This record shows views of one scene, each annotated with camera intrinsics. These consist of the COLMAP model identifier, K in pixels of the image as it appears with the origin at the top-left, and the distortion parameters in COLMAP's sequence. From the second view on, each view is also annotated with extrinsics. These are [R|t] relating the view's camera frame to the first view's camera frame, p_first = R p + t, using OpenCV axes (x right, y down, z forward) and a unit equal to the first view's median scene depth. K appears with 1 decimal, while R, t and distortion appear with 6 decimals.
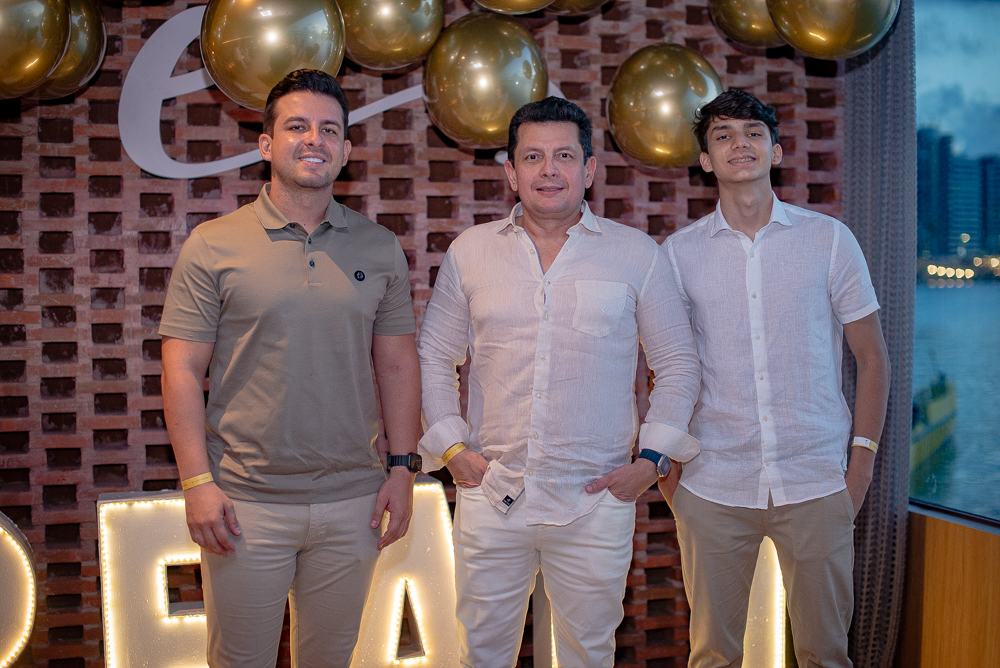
lens RADIAL K [[1501.1, 0, 486.6], [0, 1501.1, 344.3], [0, 0, 1]] dist [-0.098859, 0.000000]
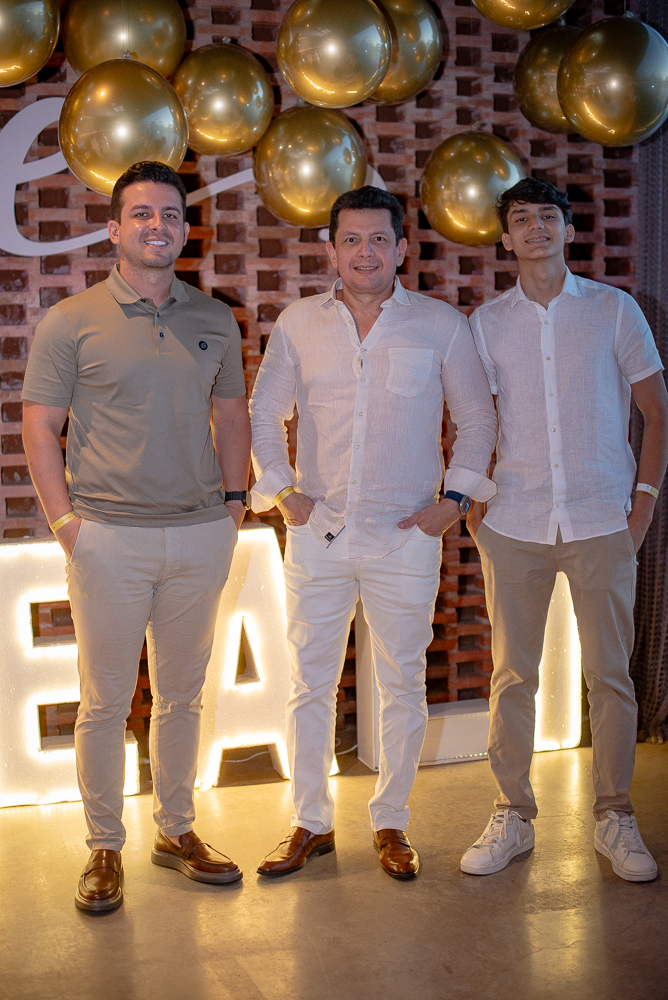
lens RADIAL K [[1501.1, 0, 332.5], [0, 1501.1, 495.1], [0, 0, 1]] dist [-0.098859, 0.000000]
pose [[0.999896, -0.006525, 0.012830, 0.000363], [0.005800, 0.998426, 0.055782, 0.004598], [-0.013174, -0.055702, 0.998361, -0.110900]]
